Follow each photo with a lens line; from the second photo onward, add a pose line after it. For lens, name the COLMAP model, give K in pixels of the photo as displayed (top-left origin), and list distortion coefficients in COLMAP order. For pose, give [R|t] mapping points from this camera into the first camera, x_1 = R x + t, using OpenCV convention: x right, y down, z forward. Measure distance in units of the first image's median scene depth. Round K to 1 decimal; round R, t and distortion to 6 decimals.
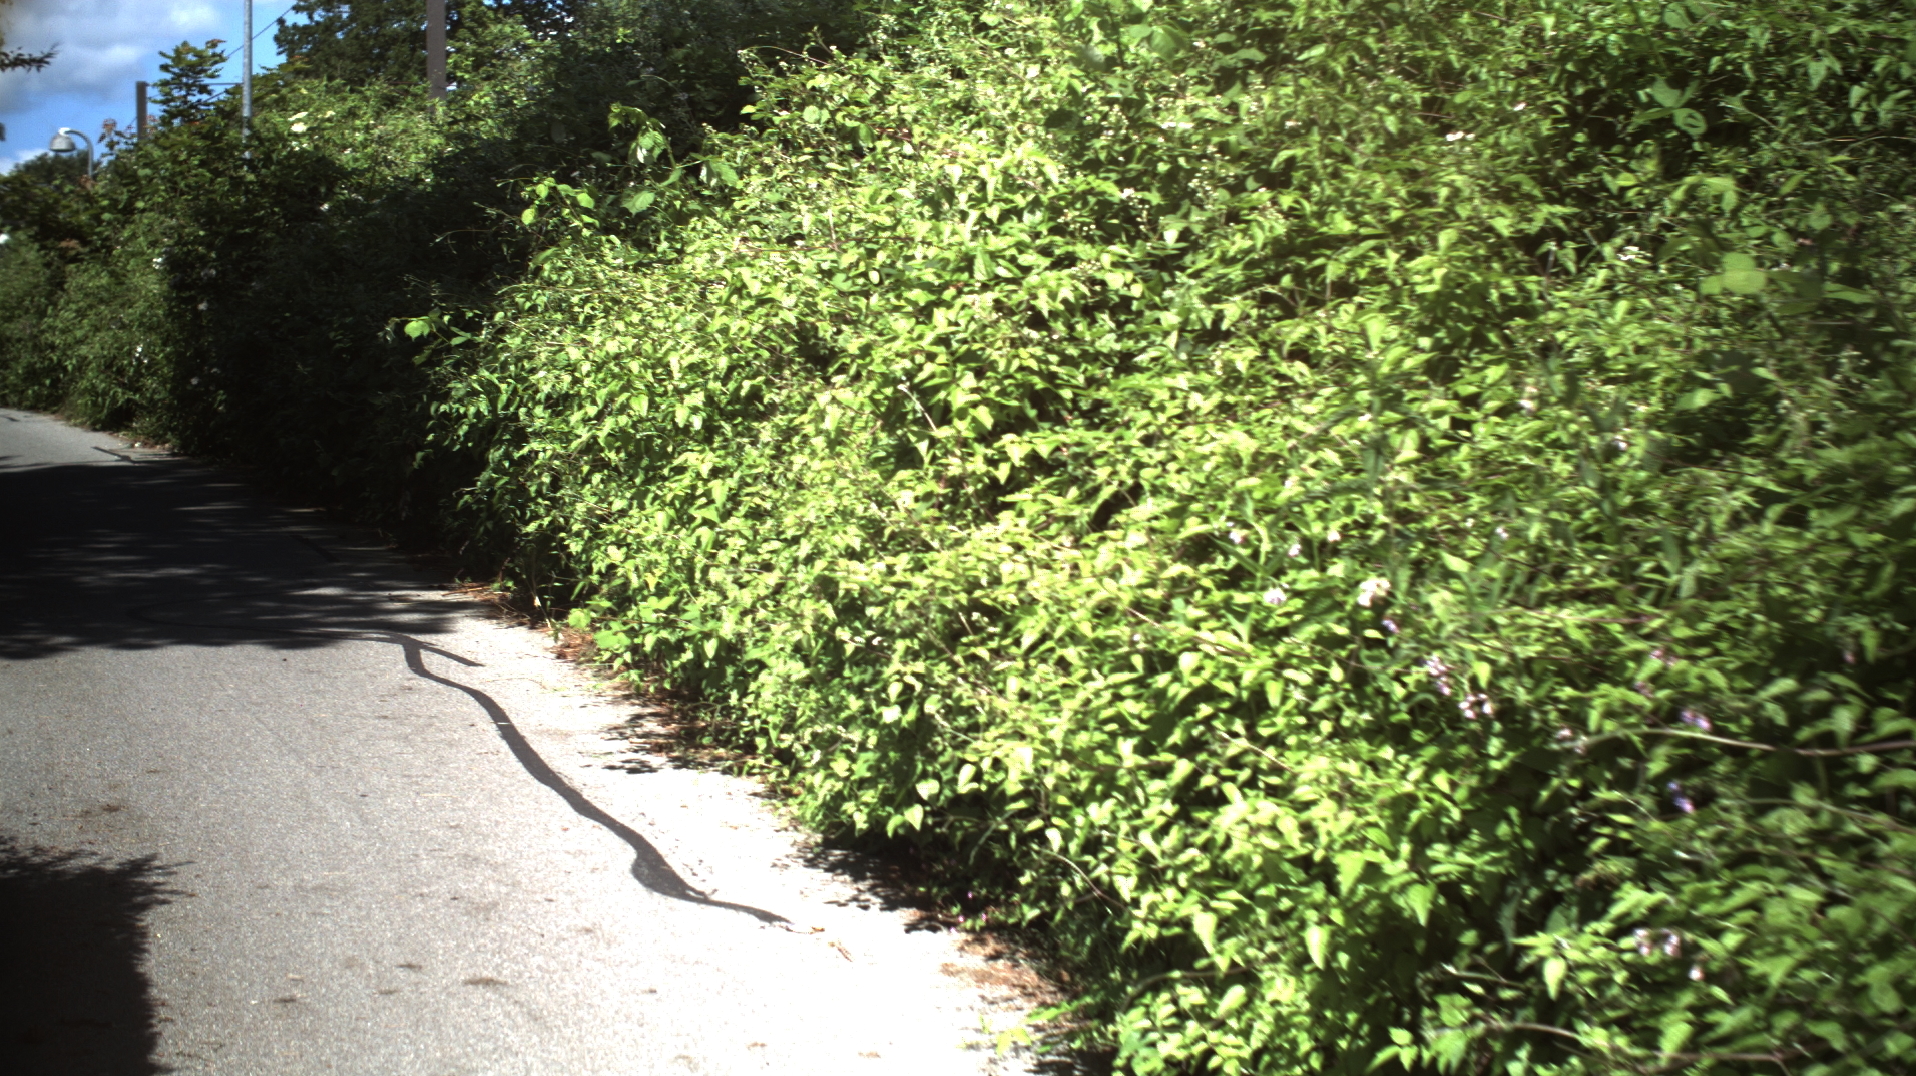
lens RADIAL K [[3332.9, 0, 958.0], [0, 3332.9, 538.0], [0, 0, 1]] dist [-0.296313, 0.411588]
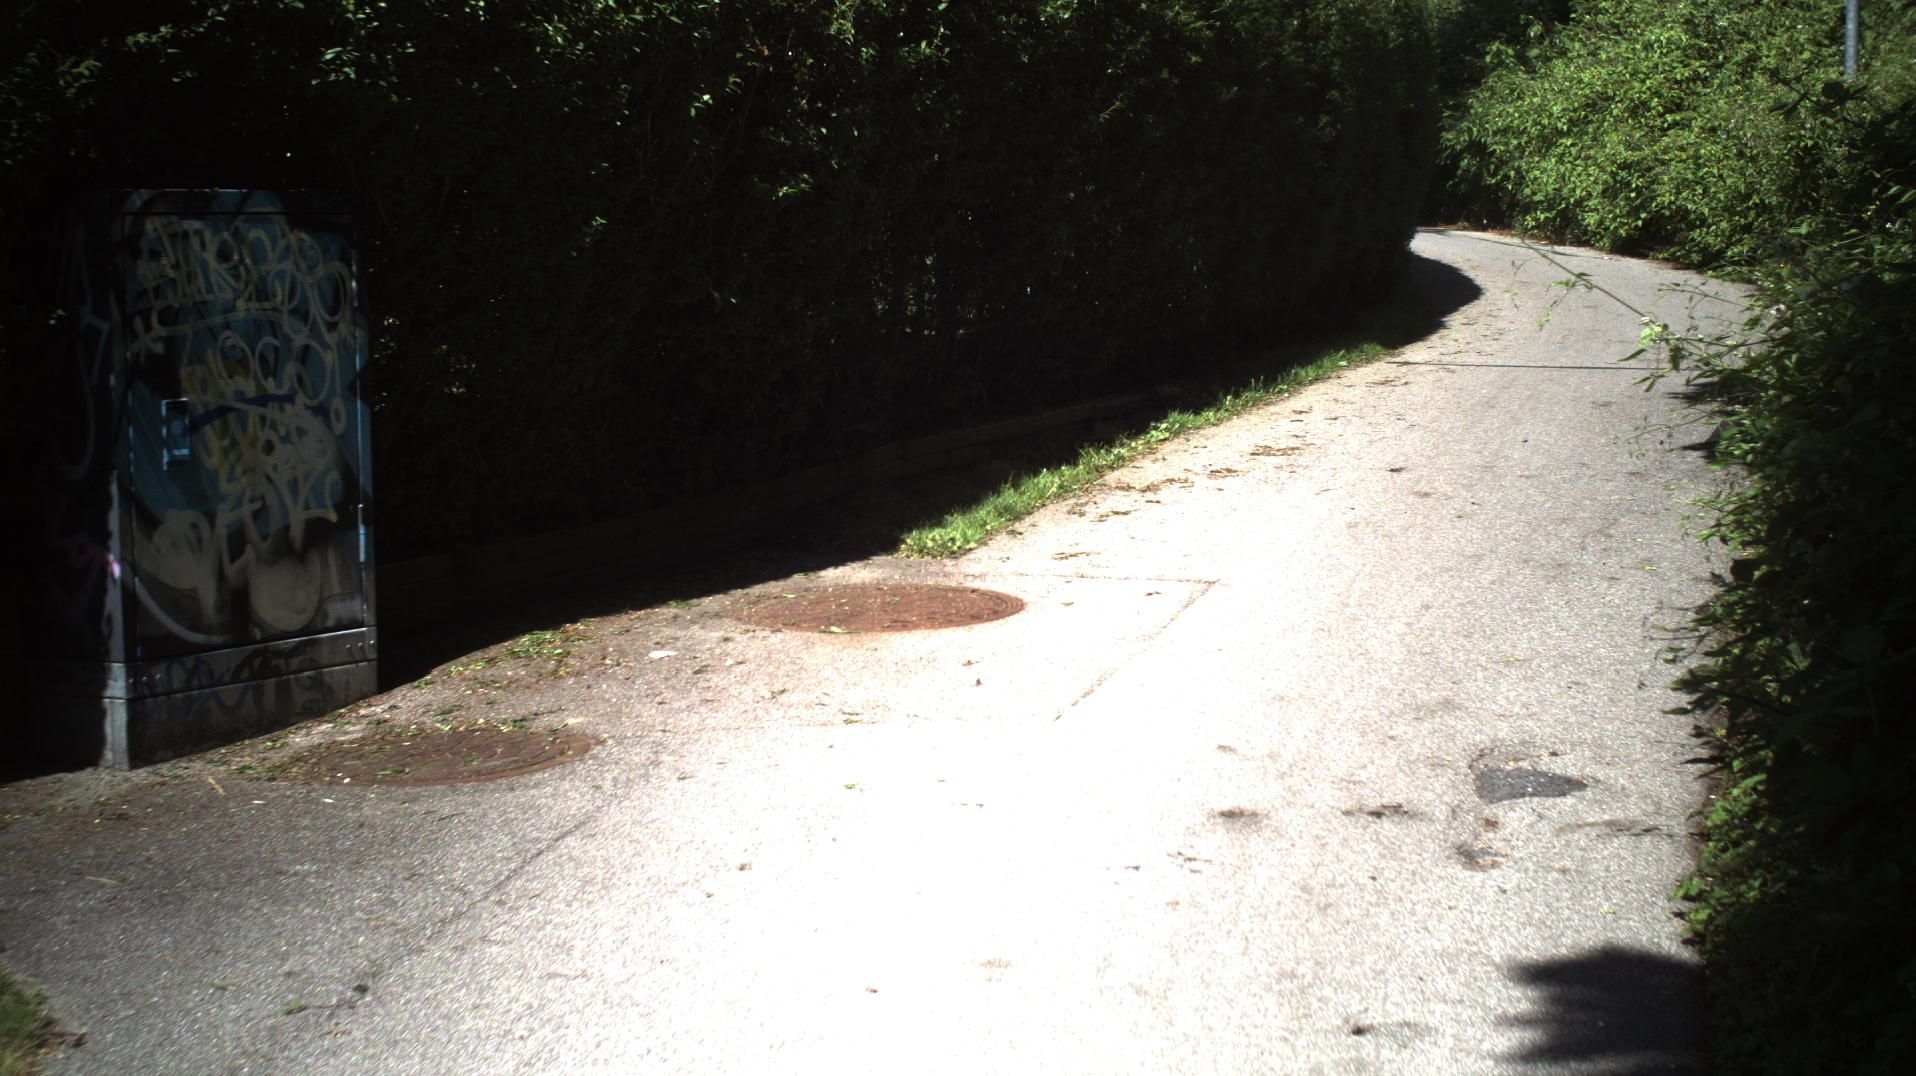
lens RADIAL K [[3332.9, 0, 958.0], [0, 3332.9, 538.0], [0, 0, 1]] dist [-0.296313, 0.411588]
pose [[0.975457, 0.014957, -0.219681, 0.046896], [-0.007482, 0.999366, 0.034817, 0.274740], [0.220062, -0.032319, 0.974950, -2.311724]]
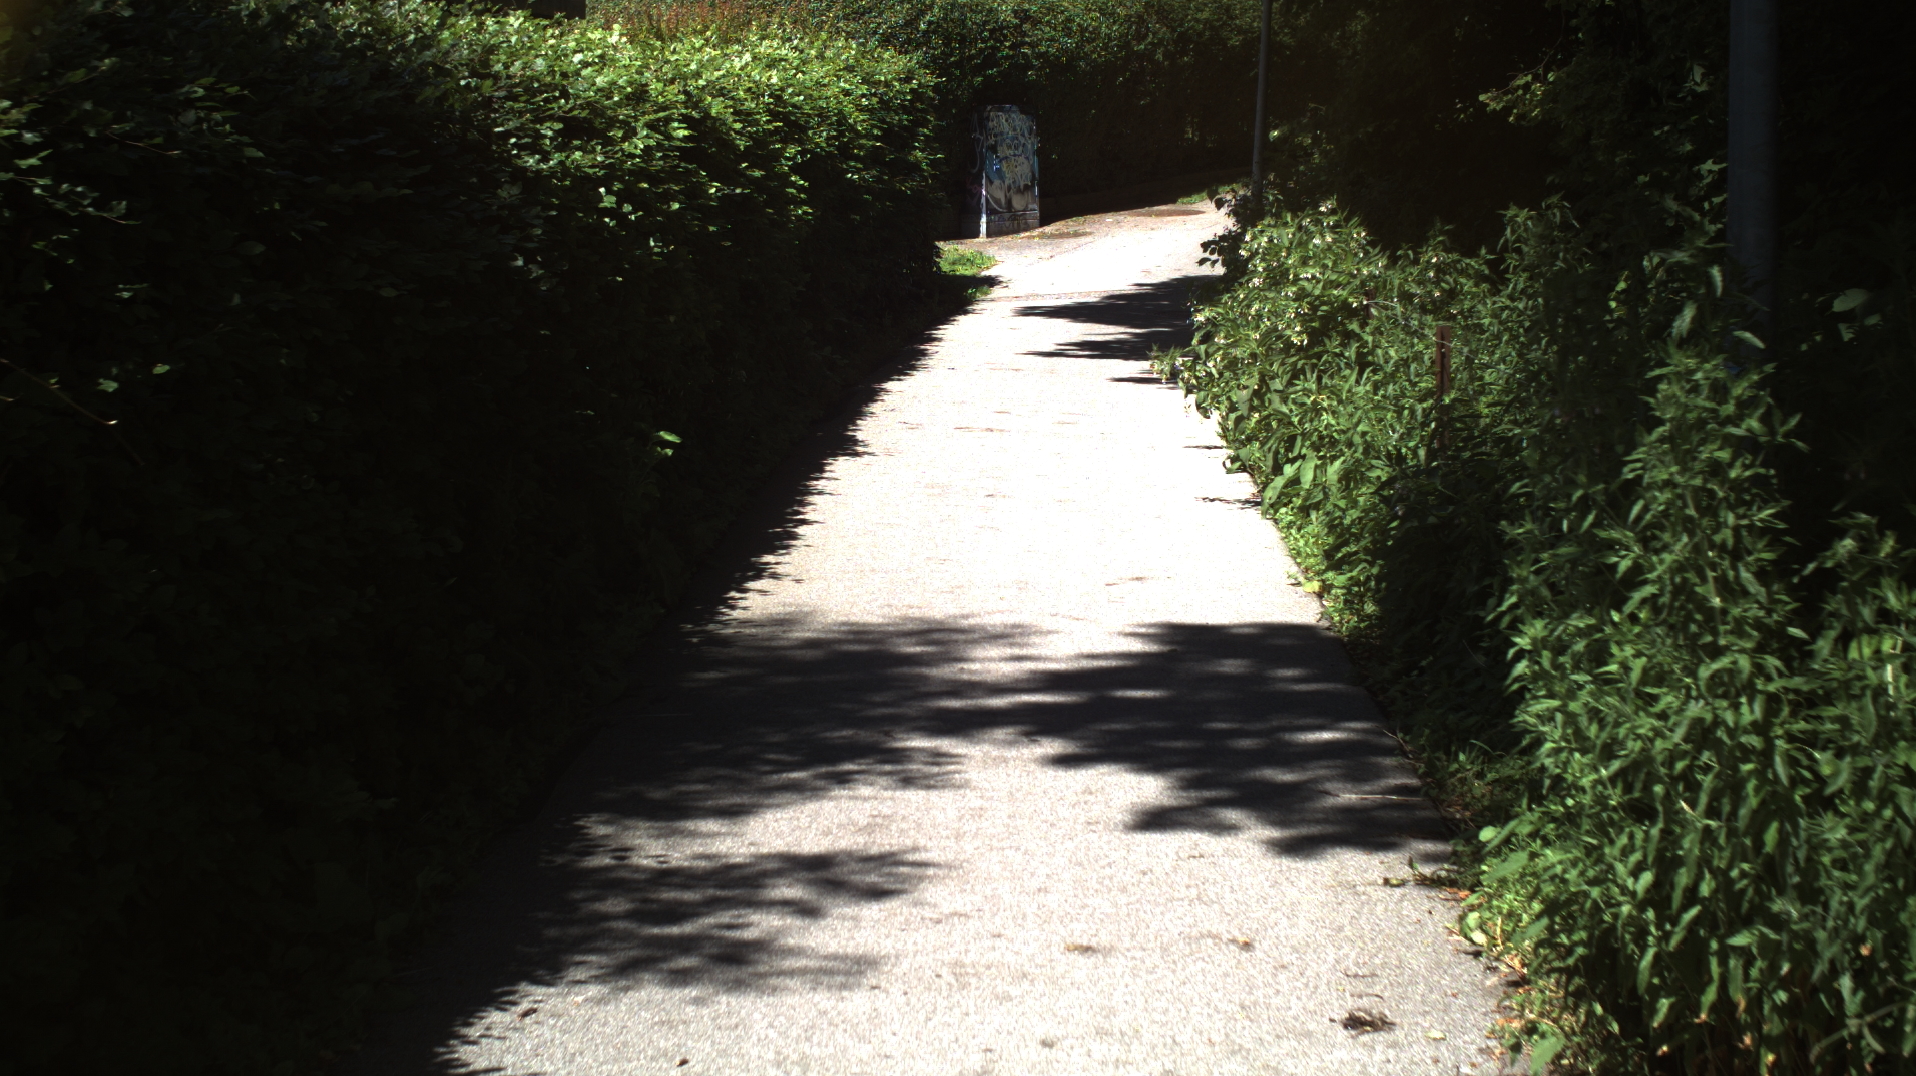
lens RADIAL K [[3332.9, 0, 958.0], [0, 3332.9, 538.0], [0, 0, 1]] dist [-0.296313, 0.411588]
pose [[0.935319, 0.035558, -0.352015, 1.155030], [-0.006701, 0.996539, 0.082859, 0.416943], [0.353743, -0.075141, 0.932320, -5.674364]]
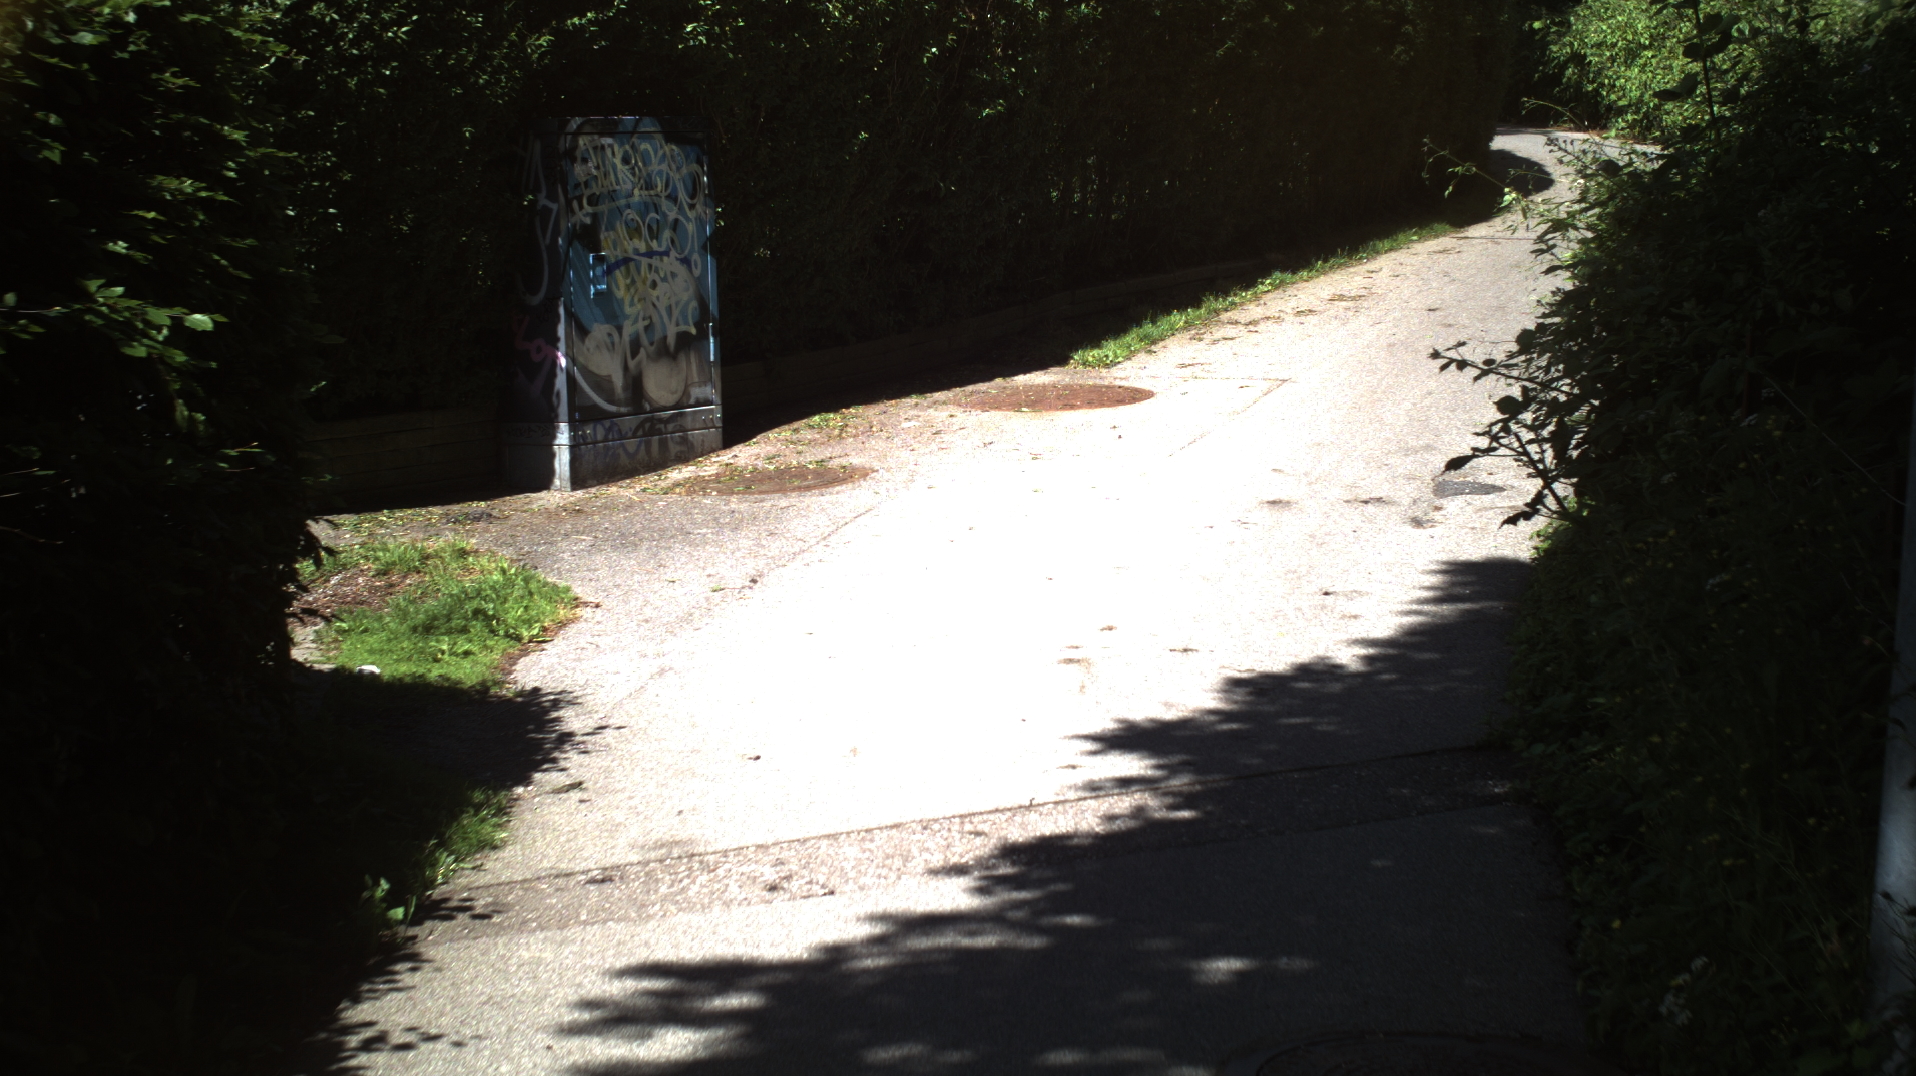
lens RADIAL K [[3332.9, 0, 958.0], [0, 3332.9, 538.0], [0, 0, 1]] dist [-0.296313, 0.411588]
pose [[0.961970, 0.014526, -0.272770, 0.192743], [0.002988, 0.997966, 0.063683, 0.305359], [0.273140, -0.062076, 0.959969, -2.875928]]
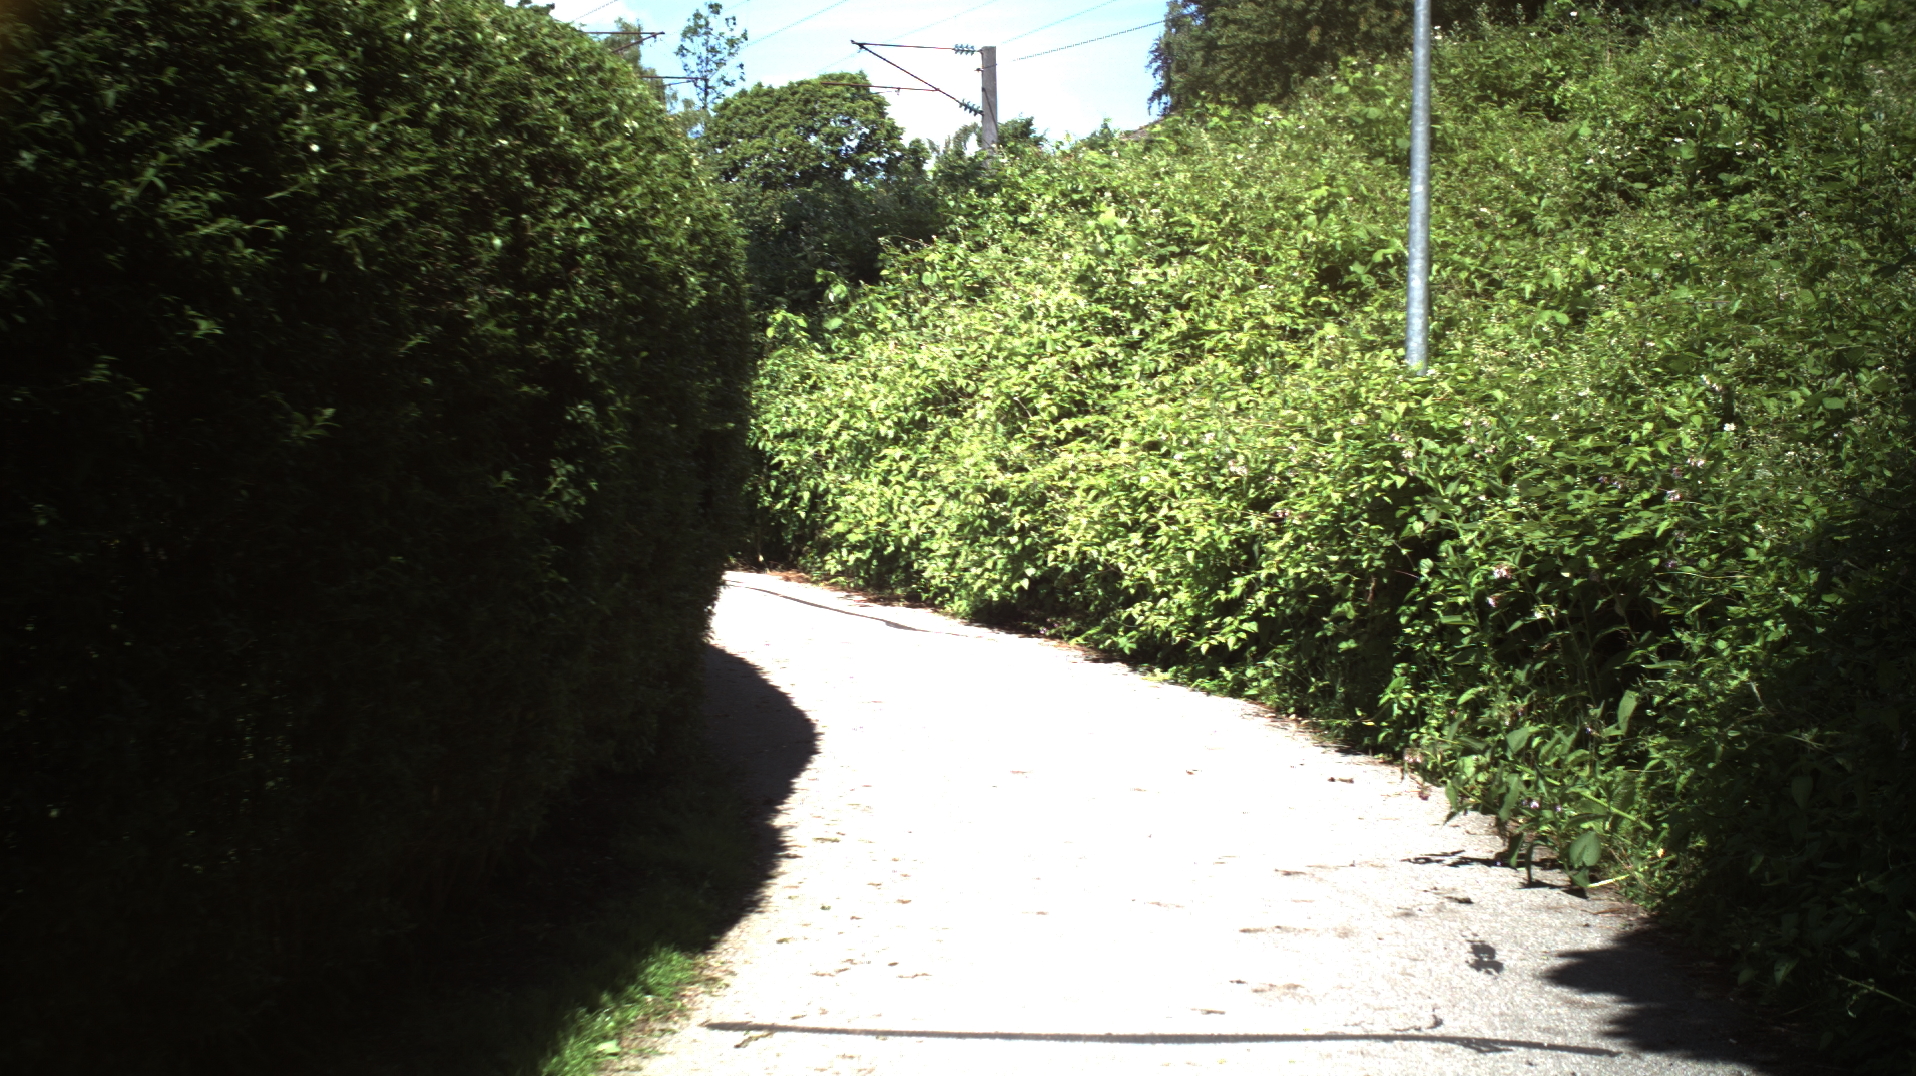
lens RADIAL K [[3332.9, 0, 958.0], [0, 3332.9, 538.0], [0, 0, 1]] dist [-0.296313, 0.411588]
pose [[0.999845, 0.002503, 0.017442, -0.090868], [-0.001662, 0.998844, -0.048031, 0.149548], [-0.017542, 0.047995, 0.998694, -1.178708]]
